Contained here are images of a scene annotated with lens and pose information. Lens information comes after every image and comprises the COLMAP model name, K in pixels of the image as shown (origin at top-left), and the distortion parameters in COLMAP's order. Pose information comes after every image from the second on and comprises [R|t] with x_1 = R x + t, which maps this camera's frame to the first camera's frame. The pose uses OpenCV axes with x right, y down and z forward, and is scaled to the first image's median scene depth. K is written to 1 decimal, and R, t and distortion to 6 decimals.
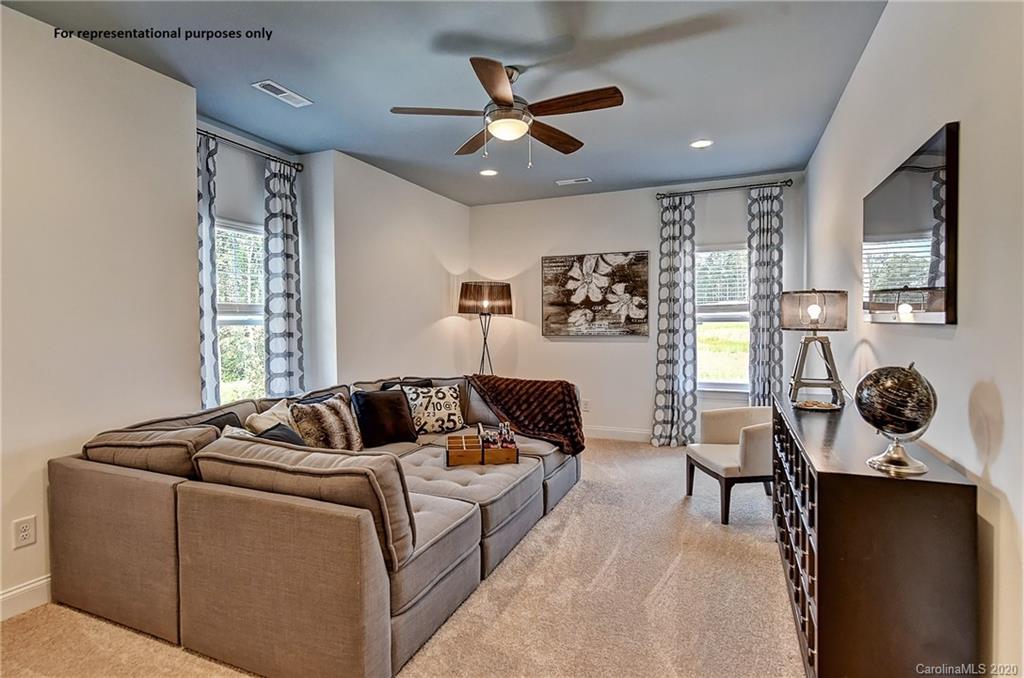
lens RADIAL K [[517.8, 0, 511.7], [0, 517.8, 339.1], [0, 0, 1]] dist [-0.001033, -0.000748]
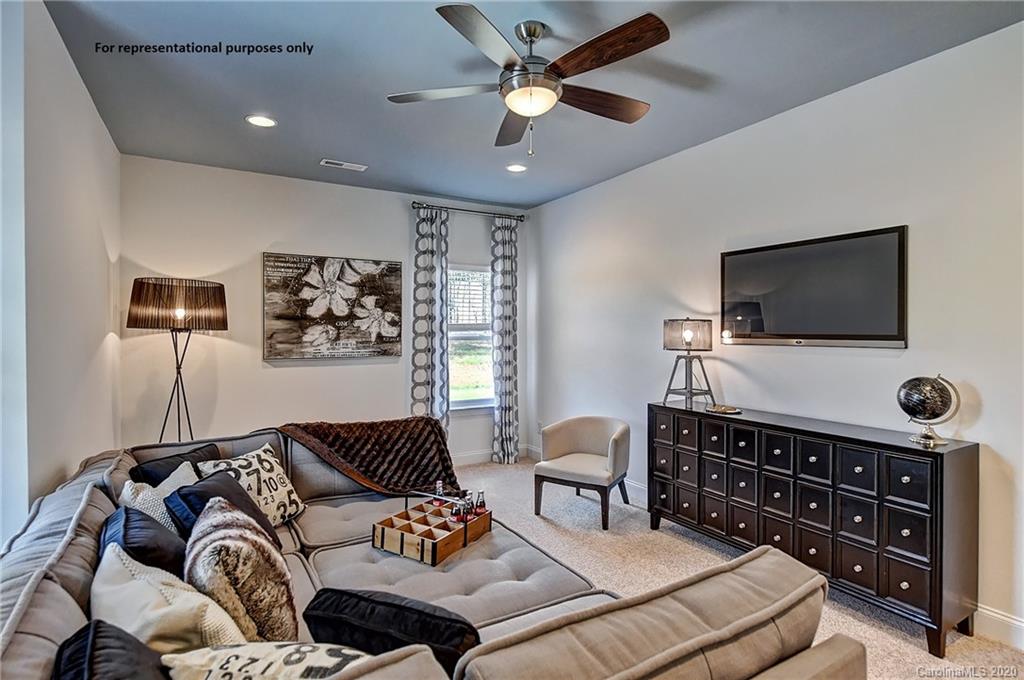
lens RADIAL K [[528.6, 0, 511.7], [0, 528.6, 333.4], [0, 0, 1]] dist [0.015453, 0.000229]
pose [[0.586651, 0.003268, 0.809833, -0.364547], [0.024269, 0.999472, -0.021614, -0.020752], [-0.809476, 0.032333, 0.586262, 0.298890]]
